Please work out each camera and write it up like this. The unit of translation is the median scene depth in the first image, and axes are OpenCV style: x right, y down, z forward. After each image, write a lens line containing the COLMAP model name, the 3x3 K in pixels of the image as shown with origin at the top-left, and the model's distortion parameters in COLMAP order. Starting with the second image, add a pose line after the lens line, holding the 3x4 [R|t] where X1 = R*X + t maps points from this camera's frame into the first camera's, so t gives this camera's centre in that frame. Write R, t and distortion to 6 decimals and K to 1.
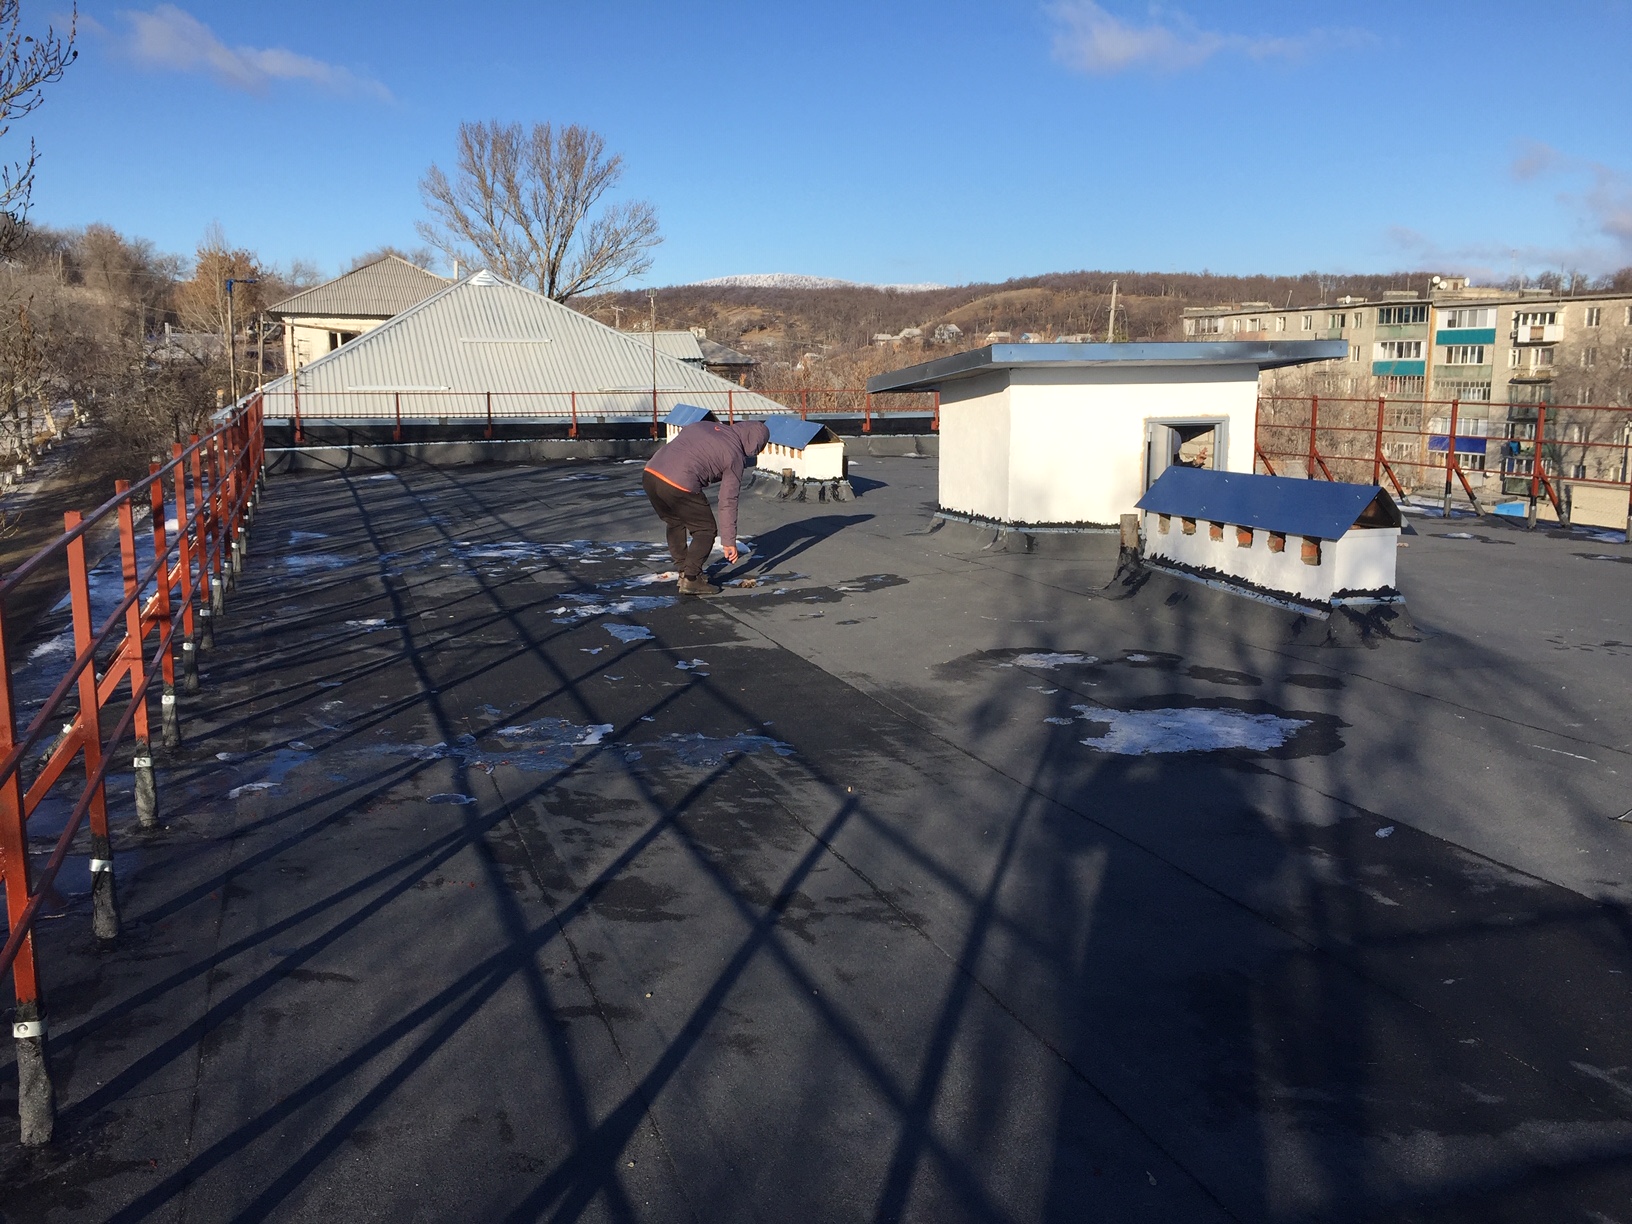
lens RADIAL K [[1370.9, 0, 823.3], [0, 1370.9, 615.9], [0, 0, 1]] dist [0.047194, -0.042049]
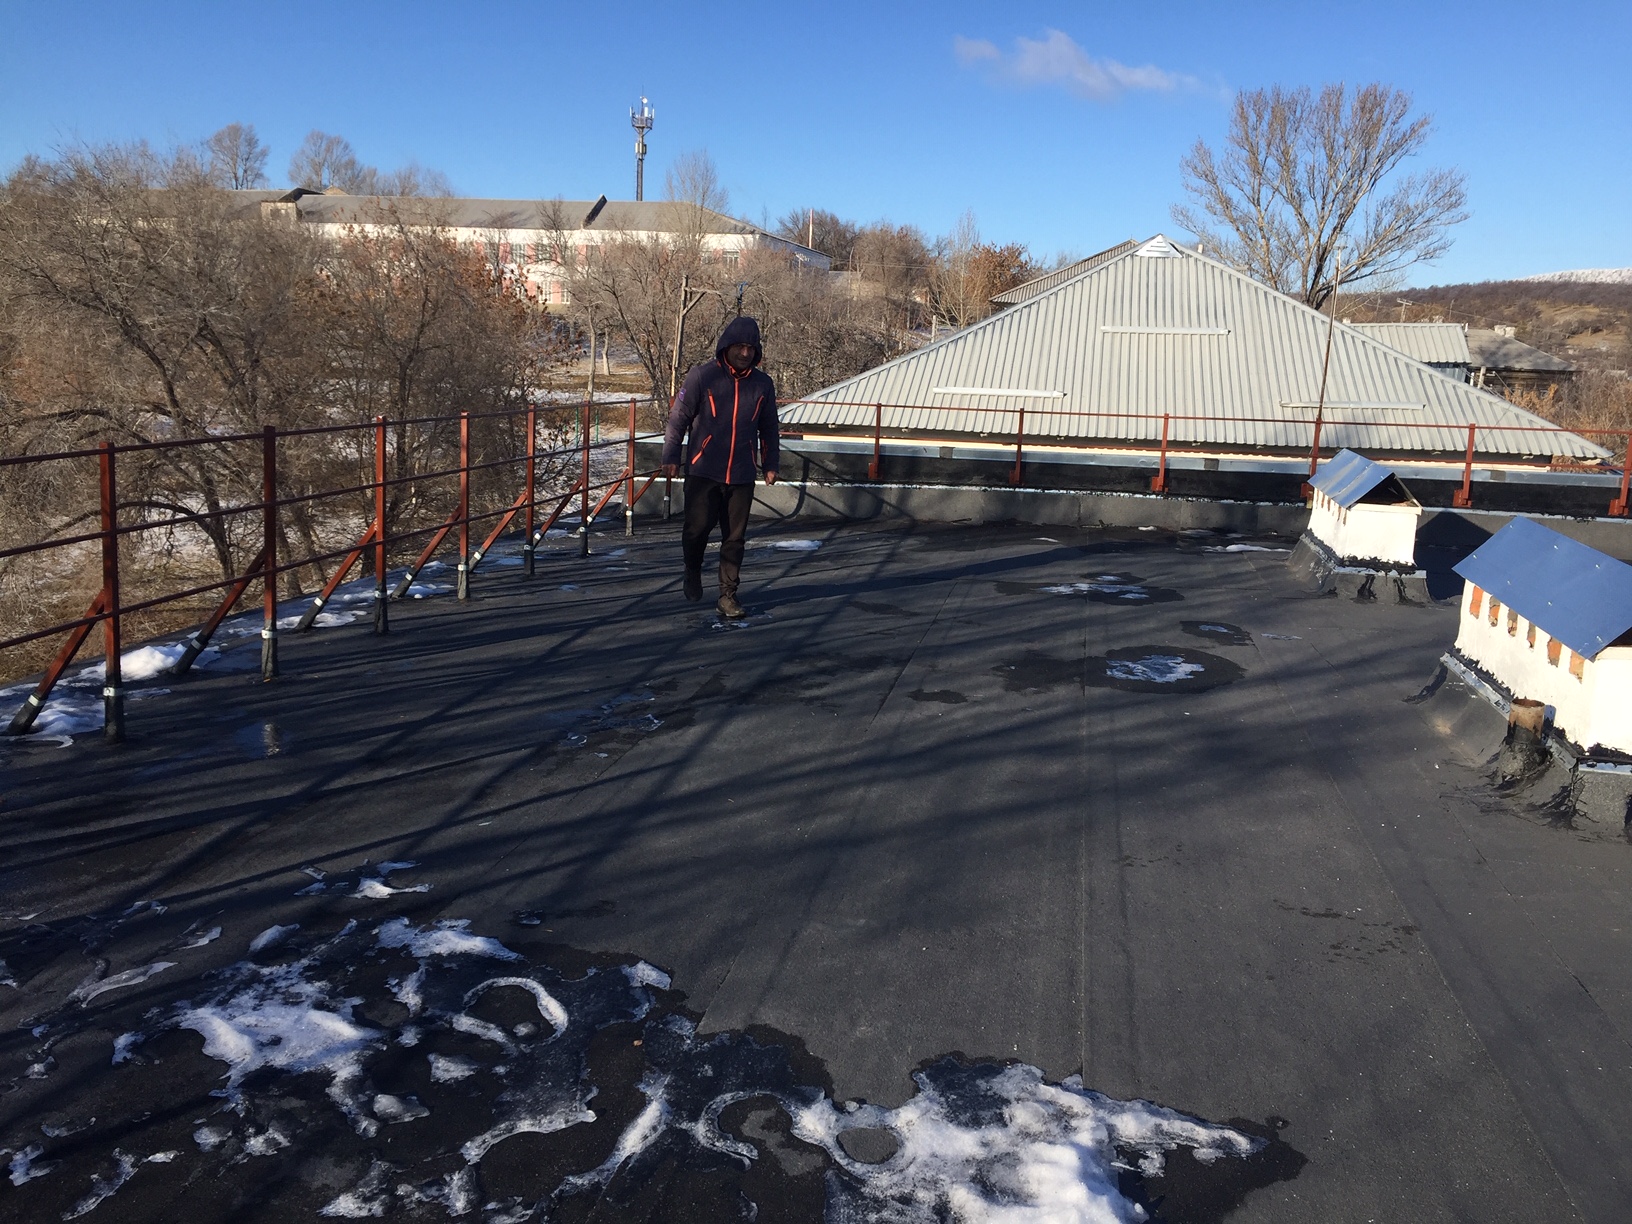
lens RADIAL K [[1370.9, 0, 808.6], [0, 1370.9, 623.9], [0, 0, 1]] dist [0.047194, -0.042049]
pose [[0.851629, 0.129613, -0.507866, -0.001118], [-0.125879, 0.991162, 0.041872, -0.018756], [0.508805, 0.028271, 0.860418, 0.099484]]
